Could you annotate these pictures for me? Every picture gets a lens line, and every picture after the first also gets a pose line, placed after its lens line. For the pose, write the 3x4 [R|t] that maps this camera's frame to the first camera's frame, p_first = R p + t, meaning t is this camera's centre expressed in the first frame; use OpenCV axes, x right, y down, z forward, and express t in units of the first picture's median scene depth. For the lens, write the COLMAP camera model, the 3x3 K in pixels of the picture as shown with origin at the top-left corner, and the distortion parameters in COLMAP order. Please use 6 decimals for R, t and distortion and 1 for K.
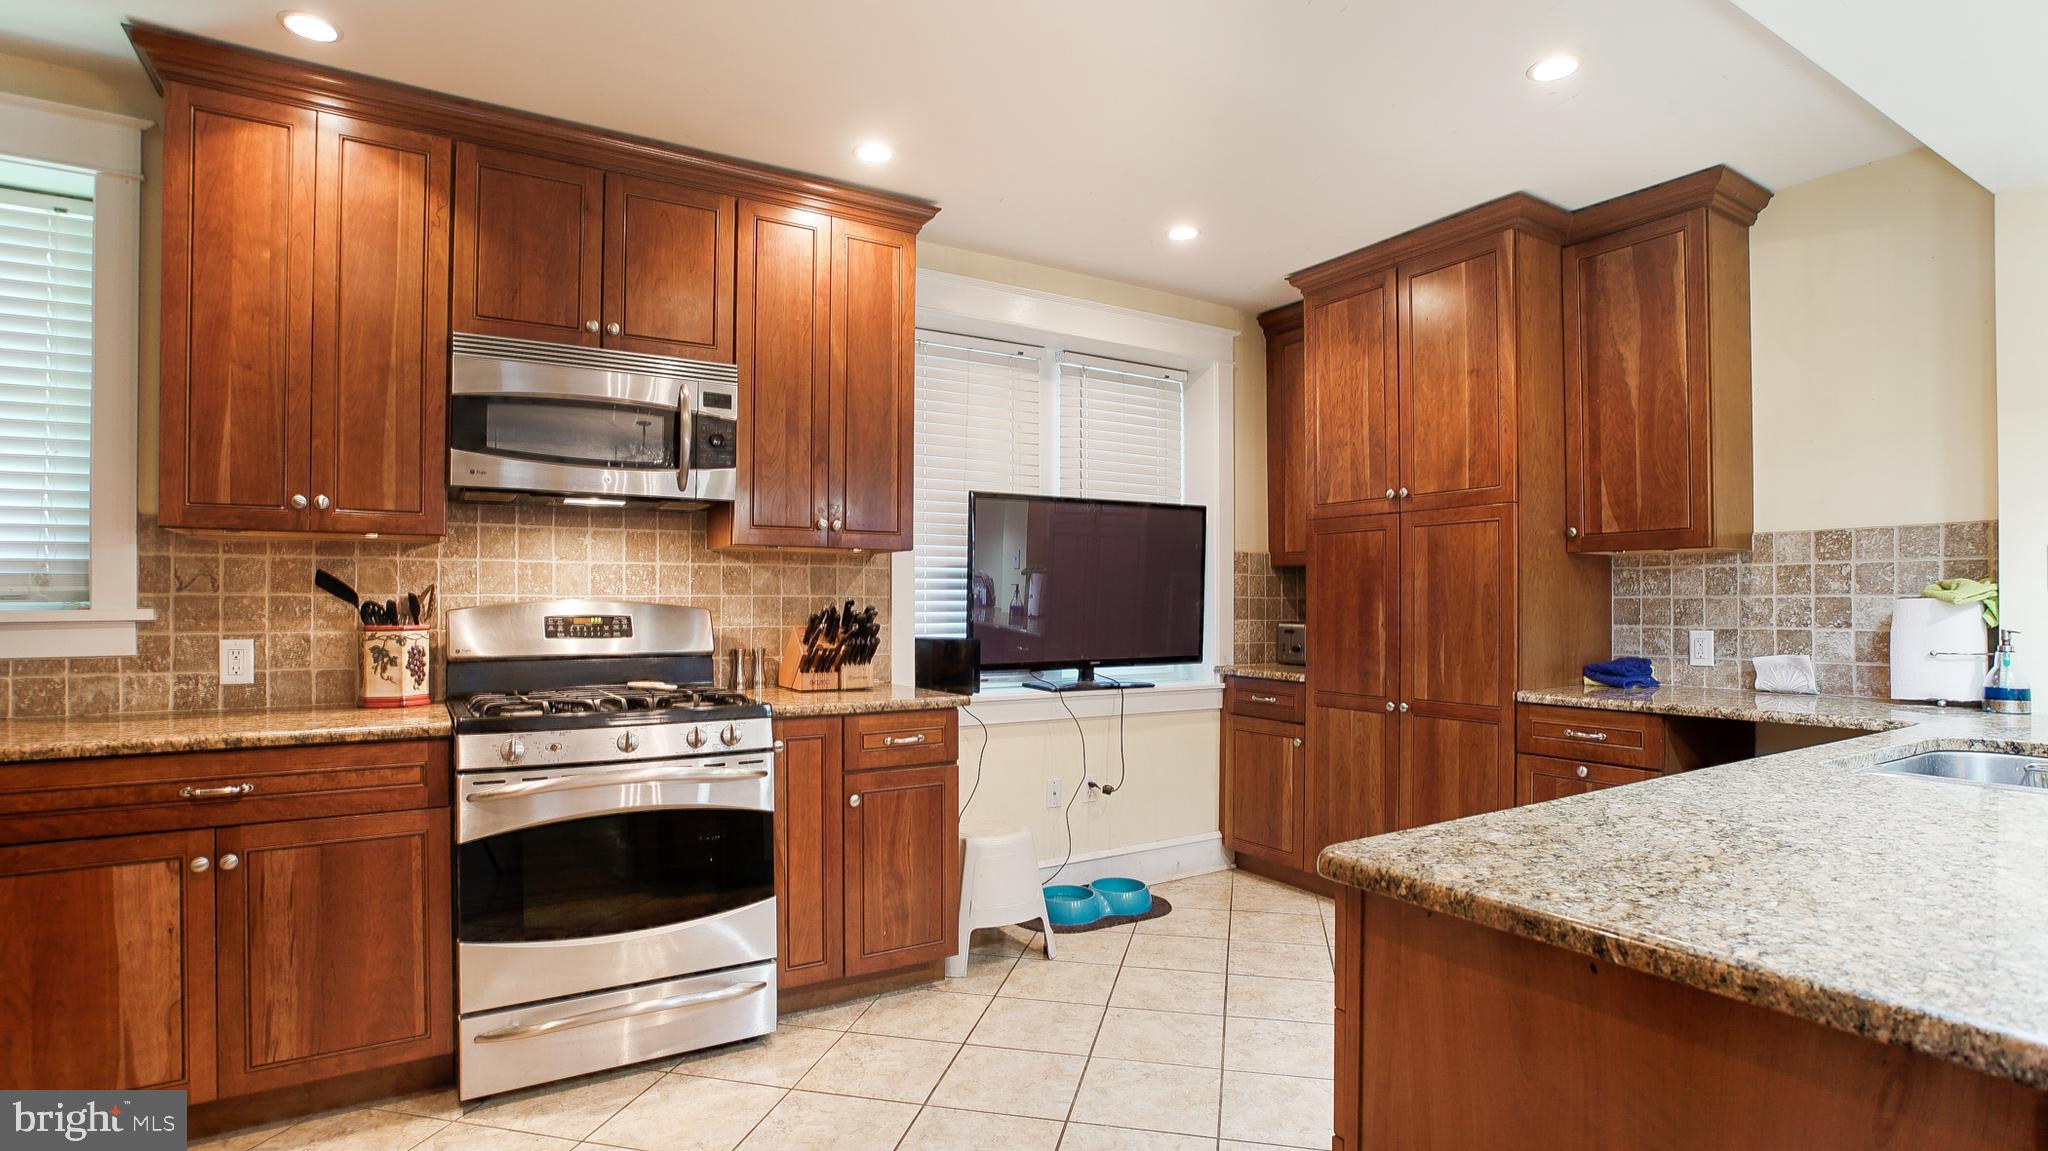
lens RADIAL K [[994.0, 0, 1013.2], [0, 994.0, 608.5], [0, 0, 1]] dist [-0.070950, 0.028972]
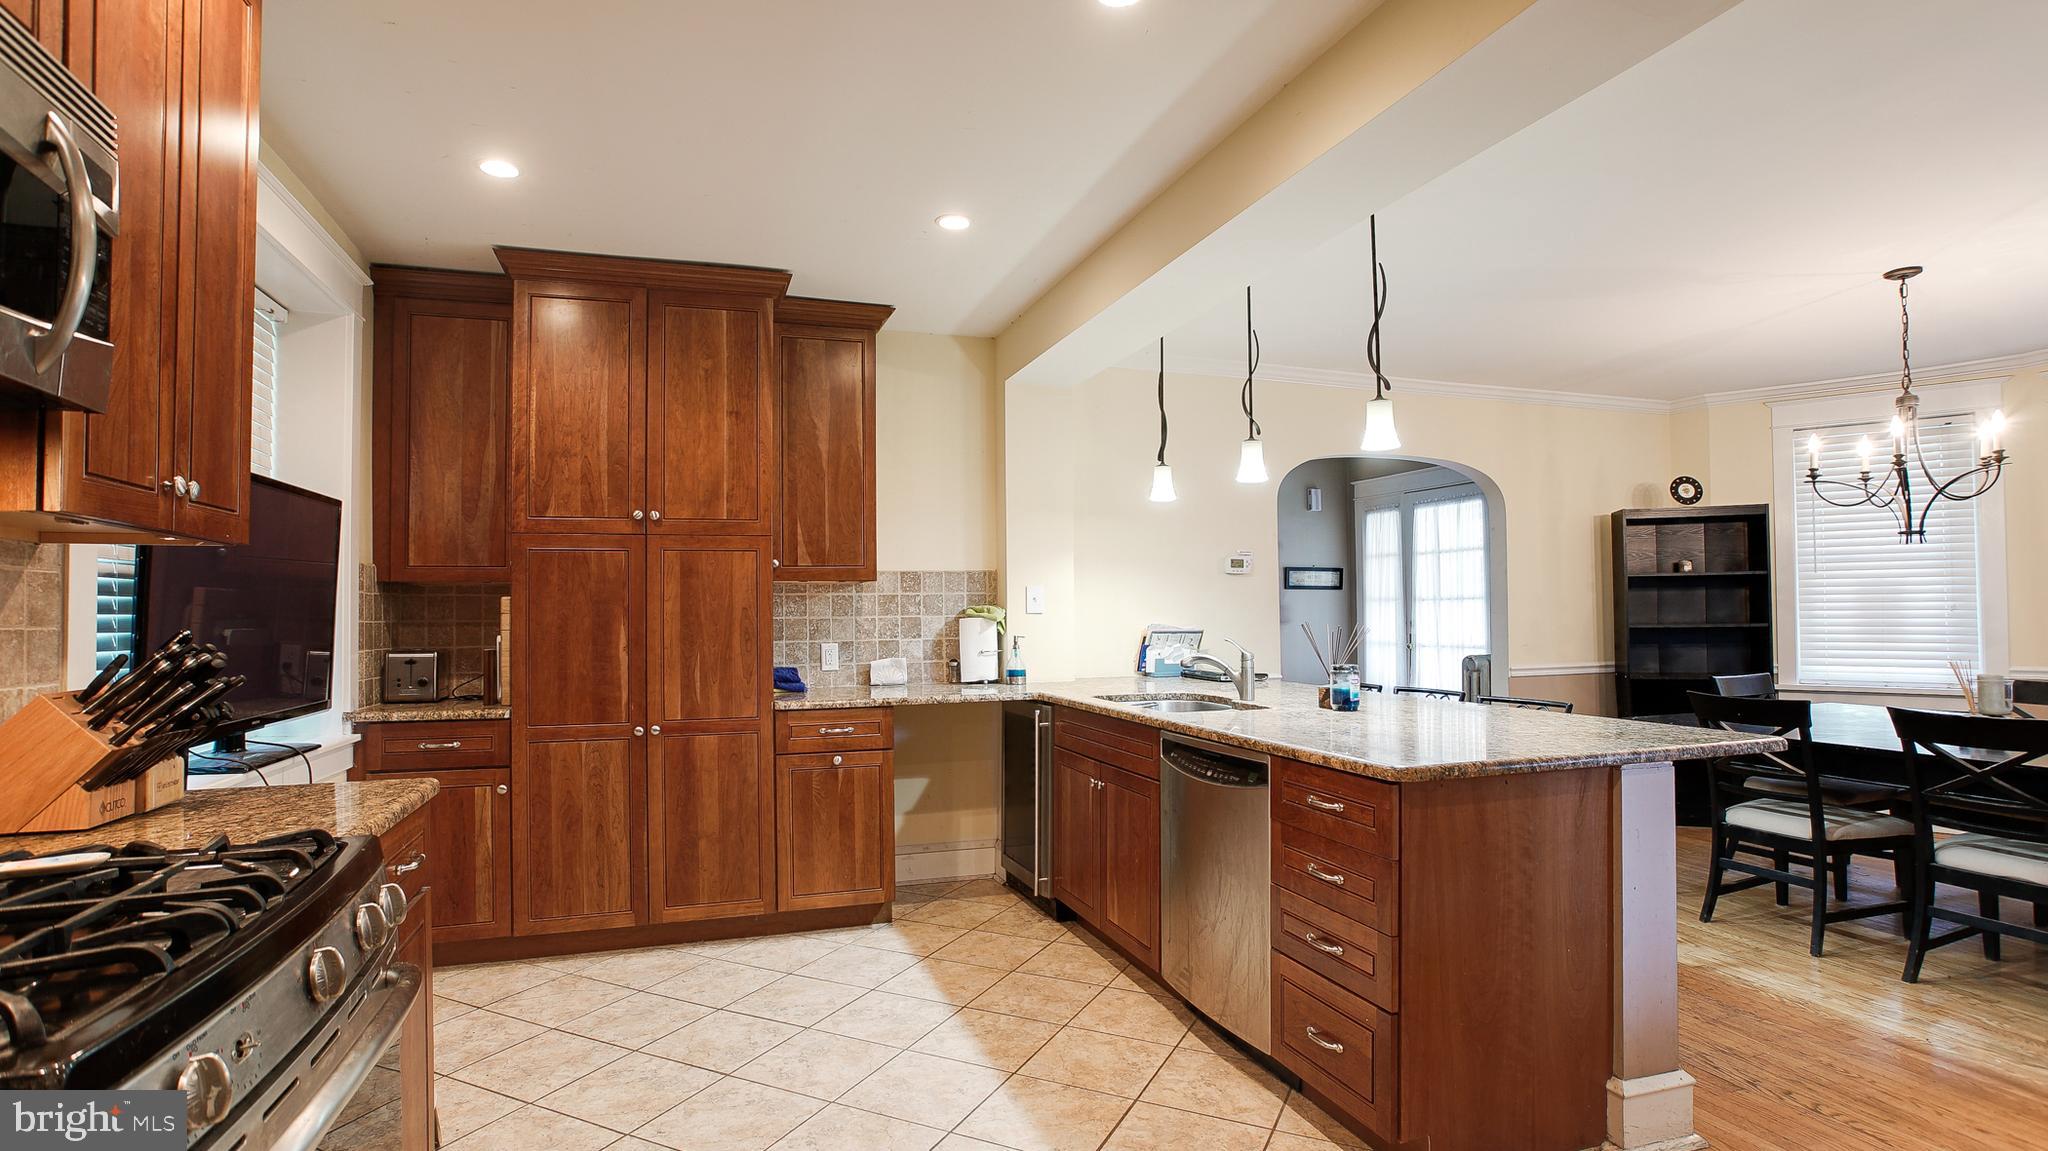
lens RADIAL K [[994.0, 0, 1013.2], [0, 994.0, 608.5], [0, 0, 1]] dist [-0.070950, 0.028972]
pose [[0.223577, 0.001917, 0.974684, -0.518108], [0.015090, 0.999871, -0.005428, -0.012609], [-0.974569, 0.015922, 0.223519, 0.438733]]
